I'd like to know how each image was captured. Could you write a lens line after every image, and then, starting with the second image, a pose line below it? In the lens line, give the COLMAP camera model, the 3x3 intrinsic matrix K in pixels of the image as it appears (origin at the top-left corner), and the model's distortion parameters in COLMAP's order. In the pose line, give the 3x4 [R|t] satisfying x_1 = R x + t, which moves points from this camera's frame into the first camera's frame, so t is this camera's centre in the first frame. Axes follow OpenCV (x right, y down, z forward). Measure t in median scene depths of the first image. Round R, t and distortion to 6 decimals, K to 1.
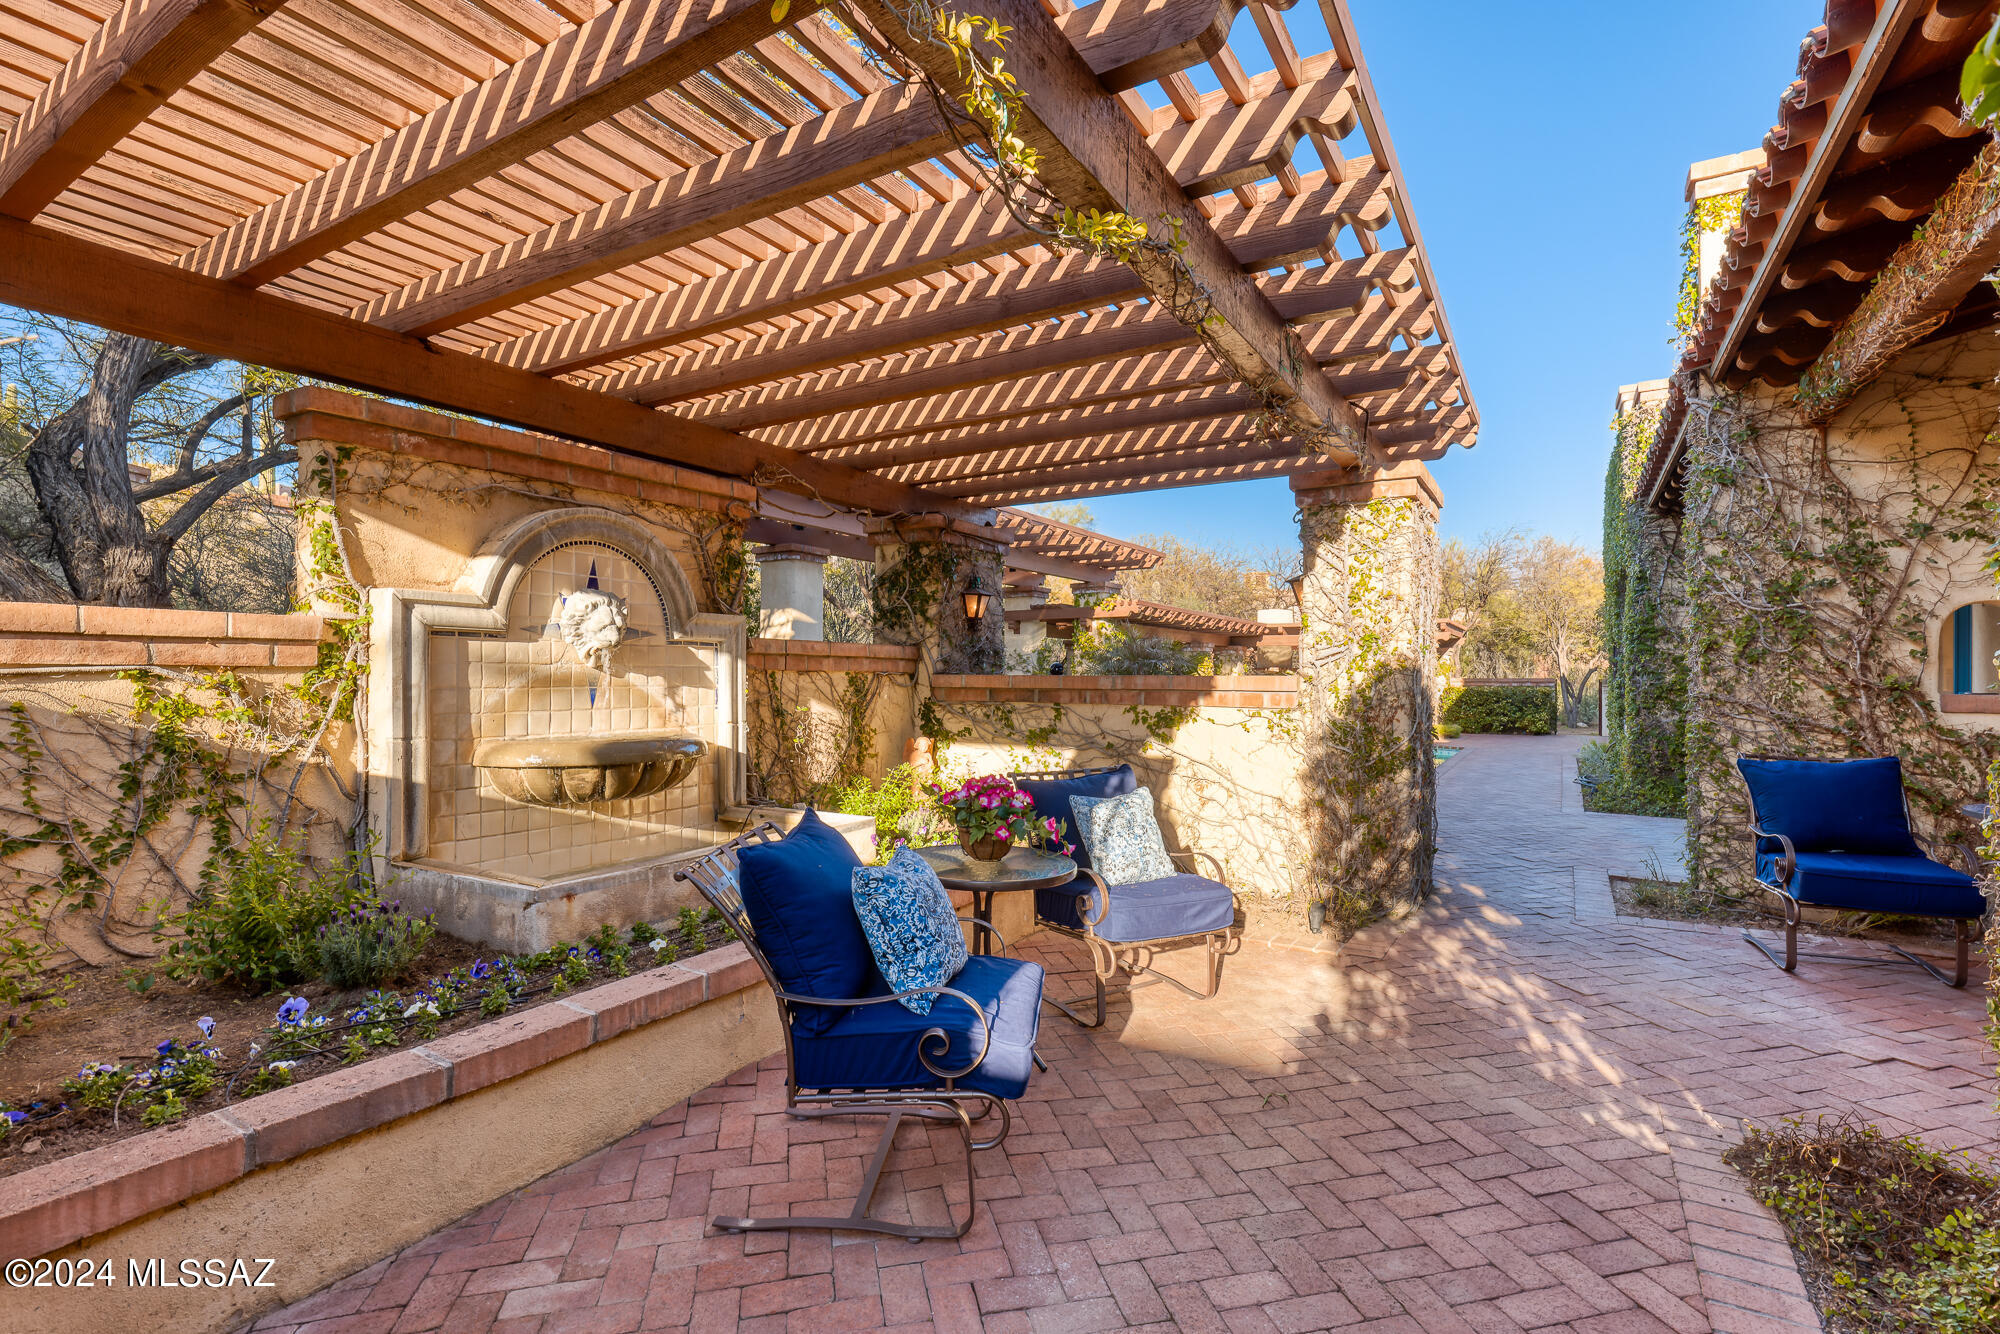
lens RADIAL K [[916.4, 0, 1001.8], [0, 916.4, 674.0], [0, 0, 1]] dist [-0.001024, 0.000061]
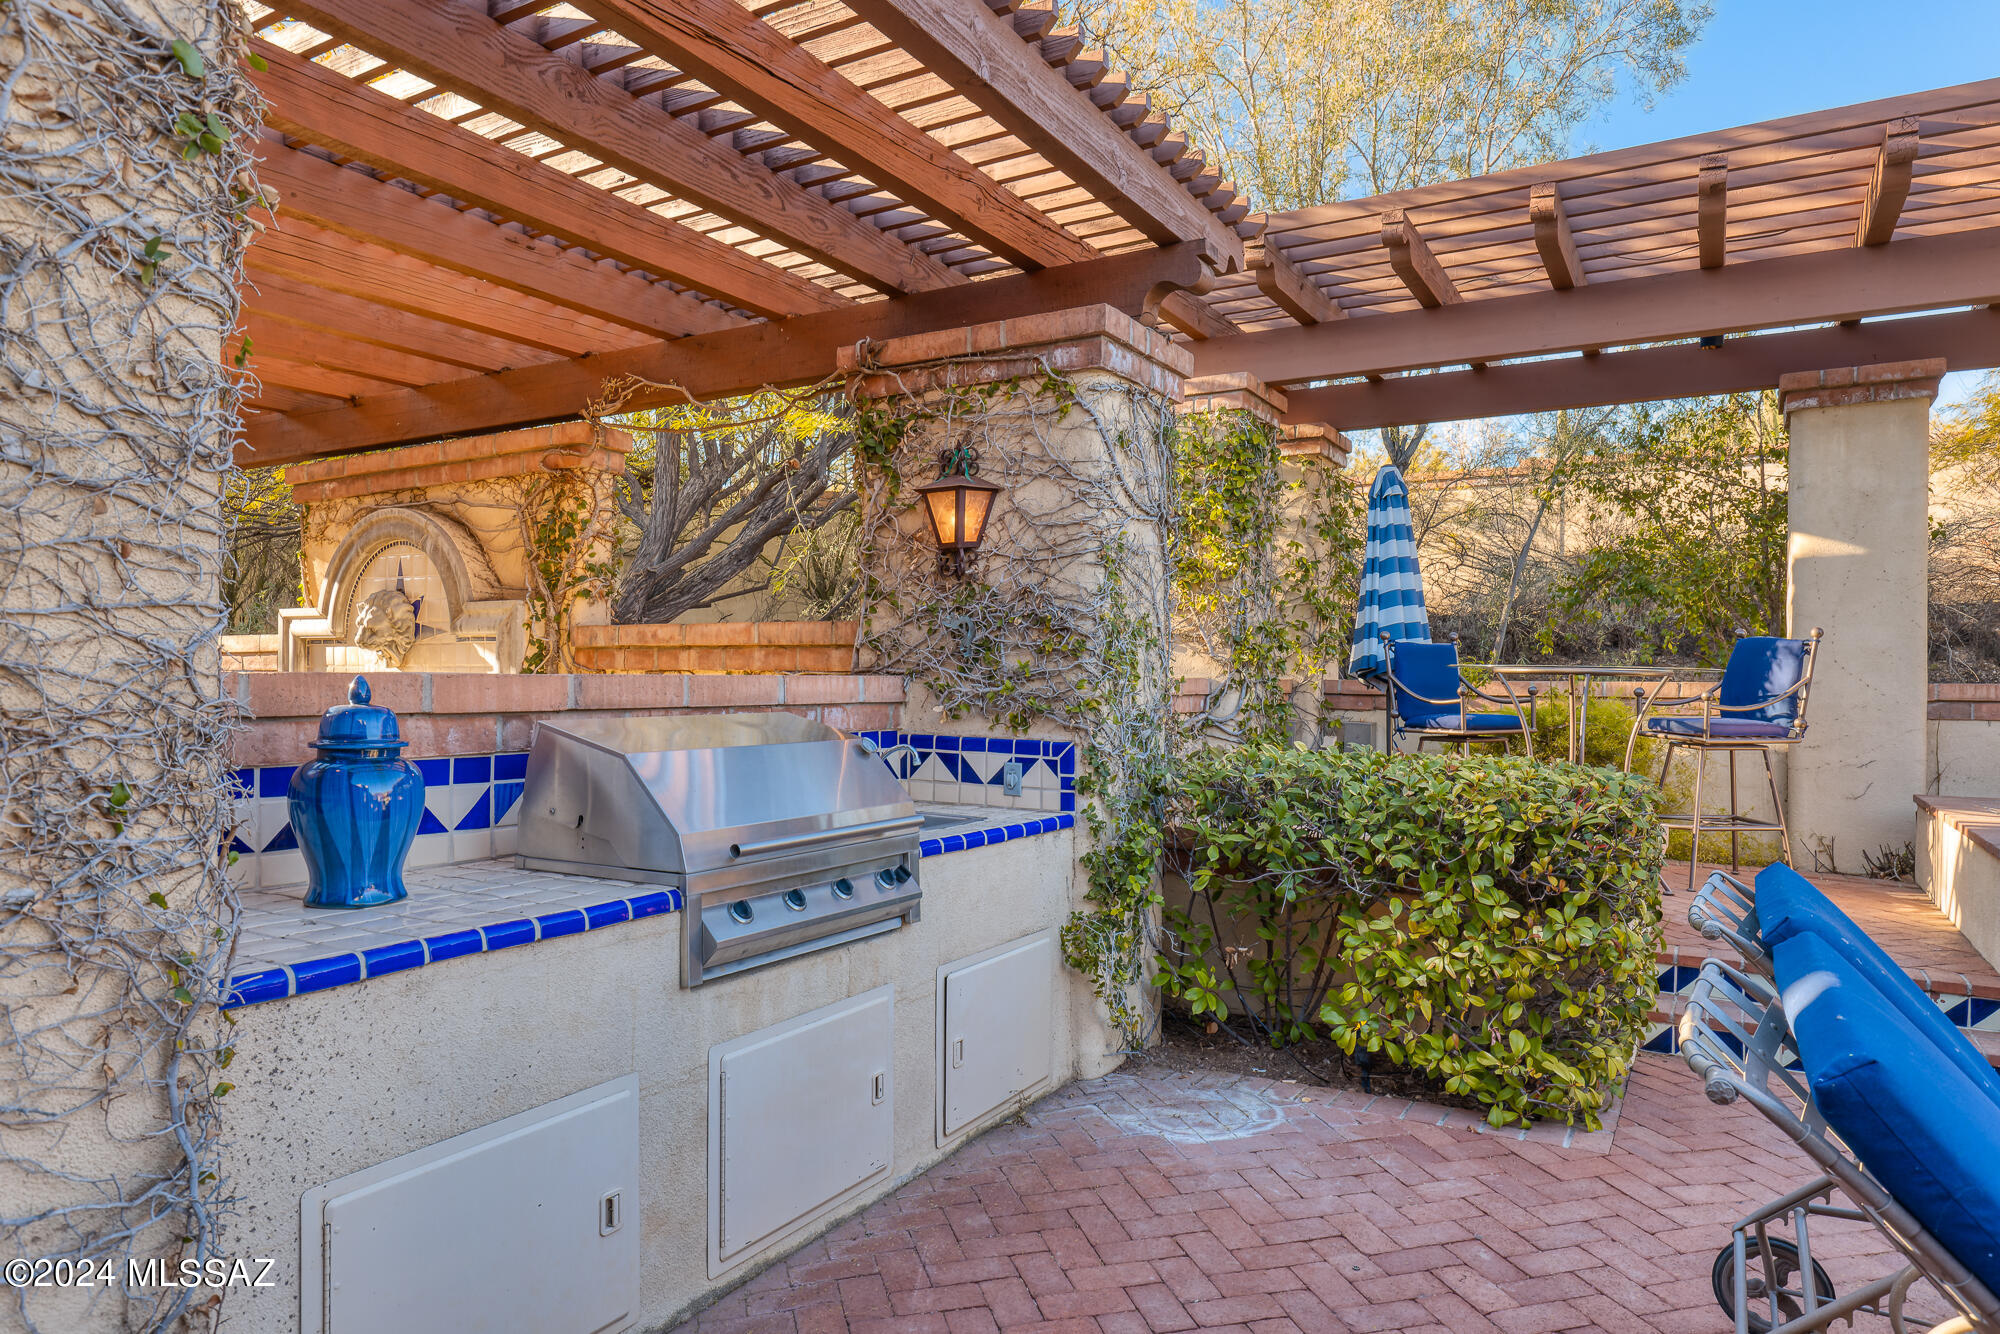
lens RADIAL K [[1239.0, 0, 1000.5], [0, 1239.0, 673.3], [0, 0, 1]] dist [-0.002003, -0.000208]
pose [[0.012326, -0.010158, -0.999872, 0.919627], [-0.001466, 0.999947, -0.010177, 0.010392], [0.999923, 0.001591, 0.012310, 1.668182]]
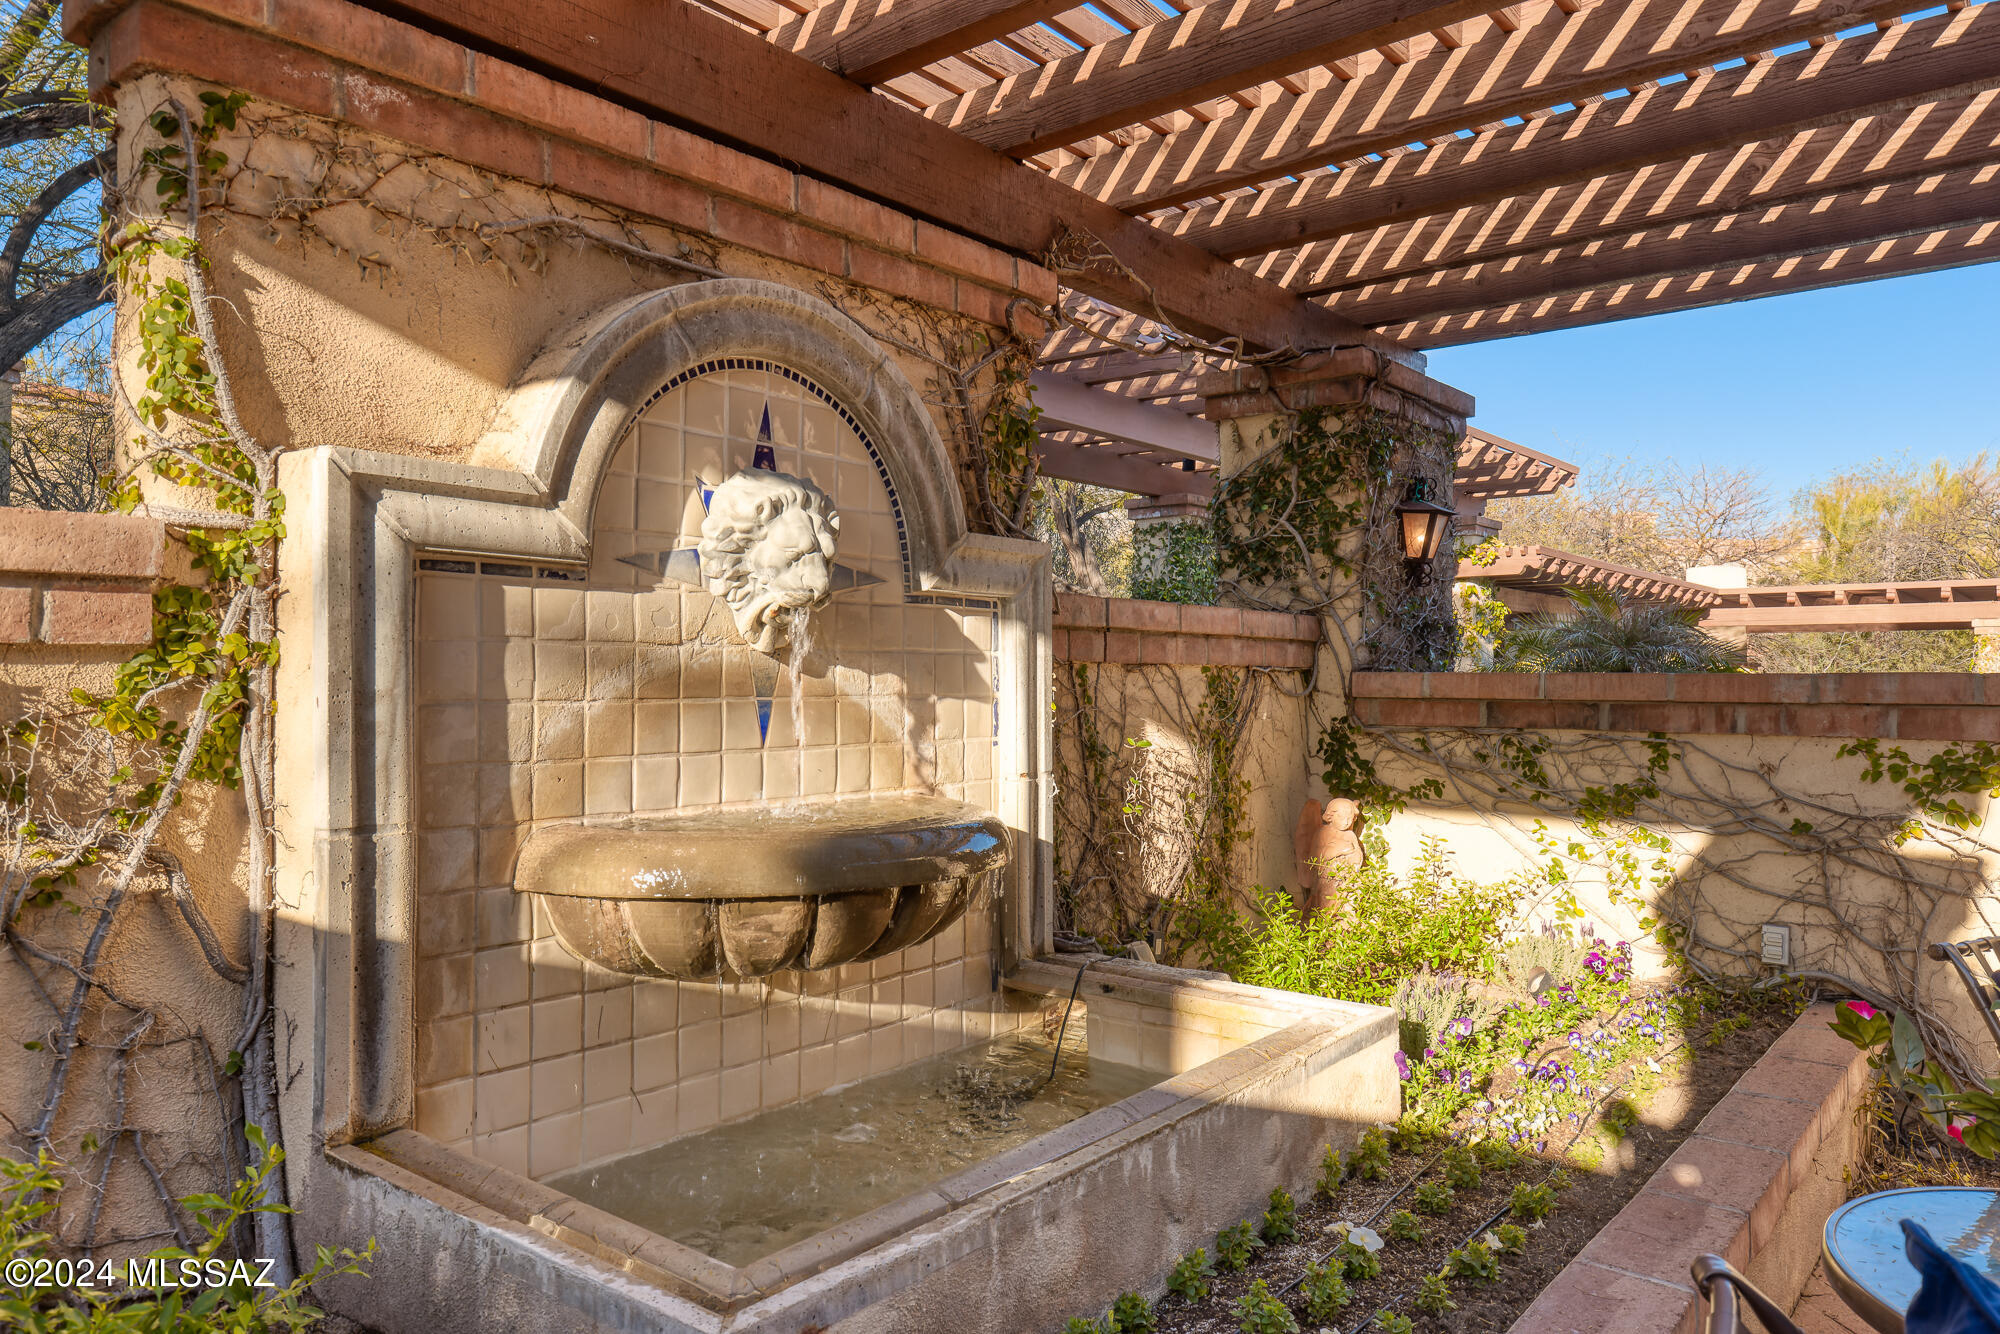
lens RADIAL K [[1344.2, 0, 1000.8], [0, 1344.2, 670.3], [0, 0, 1]] dist [0.000803, -0.001332]
pose [[0.989434, -0.000589, -0.144986, -0.247483], [0.000115, 0.999995, -0.003281, 0.003461], [0.144987, 0.003230, 0.989428, 0.393017]]
